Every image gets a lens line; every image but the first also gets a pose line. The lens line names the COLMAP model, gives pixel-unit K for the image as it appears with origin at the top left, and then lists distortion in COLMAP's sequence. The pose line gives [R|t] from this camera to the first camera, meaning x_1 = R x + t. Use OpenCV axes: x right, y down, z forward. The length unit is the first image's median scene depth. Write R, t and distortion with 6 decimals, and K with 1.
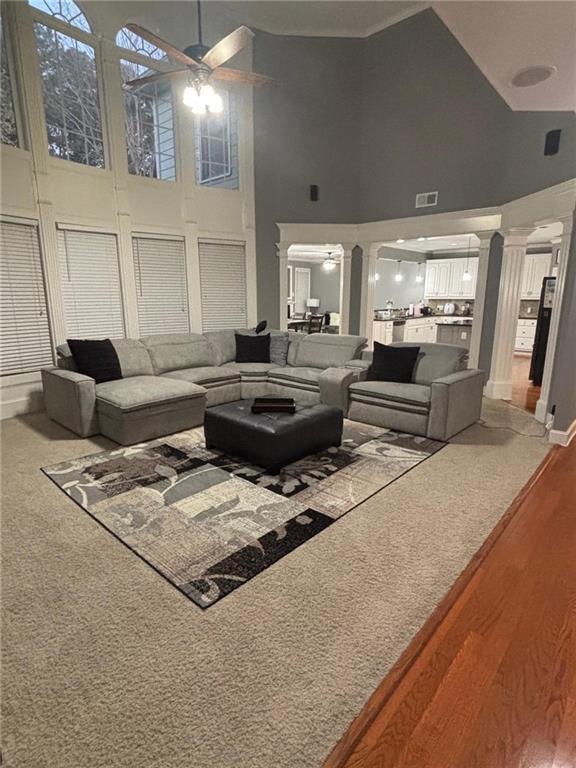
lens RADIAL K [[404.9, 0, 290.6], [0, 404.9, 383.4], [0, 0, 1]] dist [0.008236, 0.000168]
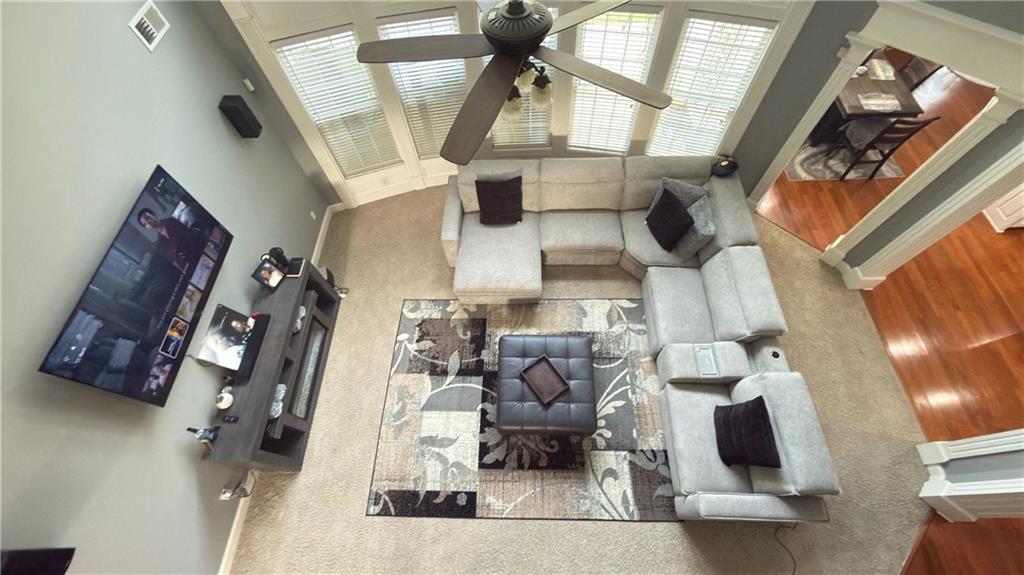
lens RADIAL K [[410.5, 0, 510.7], [0, 410.5, 284.7], [0, 0, 1]] dist [-0.003217, -0.000173]
pose [[0.653936, 0.642203, -0.399928, 0.204344], [-0.119294, 0.609537, 0.783731, -1.109845], [0.747085, -0.464801, 0.475209, 0.660794]]
